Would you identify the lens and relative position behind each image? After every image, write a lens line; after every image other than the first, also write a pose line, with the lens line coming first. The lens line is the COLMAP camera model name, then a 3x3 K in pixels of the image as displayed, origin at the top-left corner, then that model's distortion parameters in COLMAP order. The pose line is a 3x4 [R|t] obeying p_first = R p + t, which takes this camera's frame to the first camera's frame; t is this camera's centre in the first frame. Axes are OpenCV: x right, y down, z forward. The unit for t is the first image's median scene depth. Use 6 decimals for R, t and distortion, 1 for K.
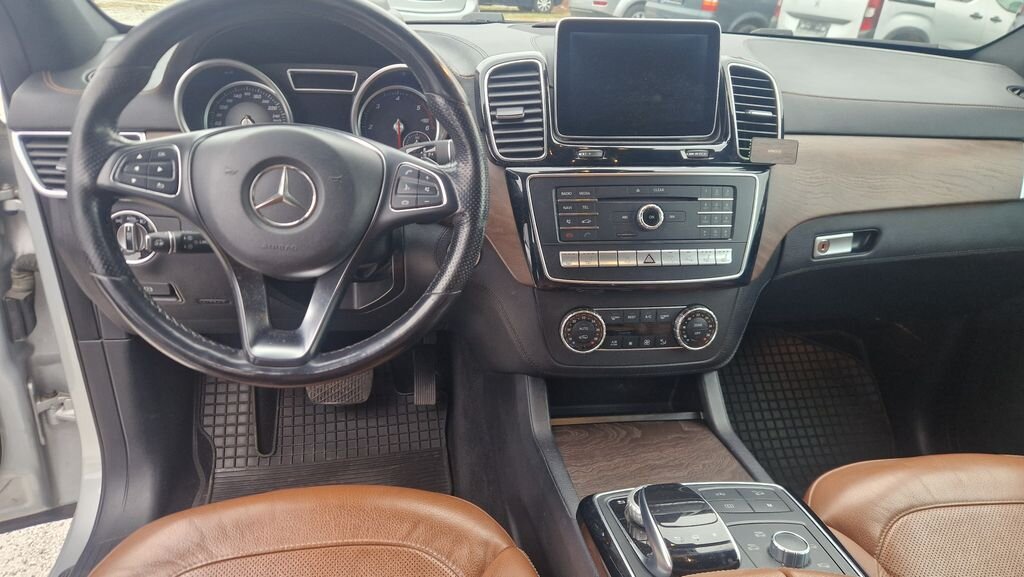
lens RADIAL K [[689.2, 0, 503.7], [0, 689.2, 284.7], [0, 0, 1]] dist [0.071812, -0.060874]
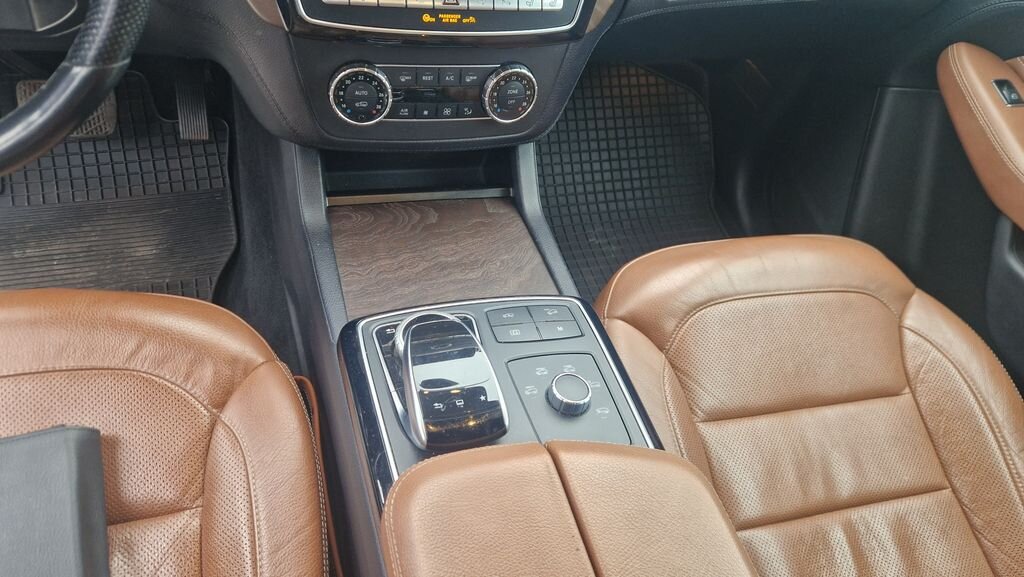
lens RADIAL K [[689.2, 0, 487.3], [0, 689.2, 287.5], [0, 0, 1]] dist [0.071812, -0.060874]
pose [[0.982664, -0.013764, 0.184886, 0.105775], [-0.070115, 0.895585, 0.439331, -0.084380], [-0.171628, -0.444678, 0.879093, 0.224076]]
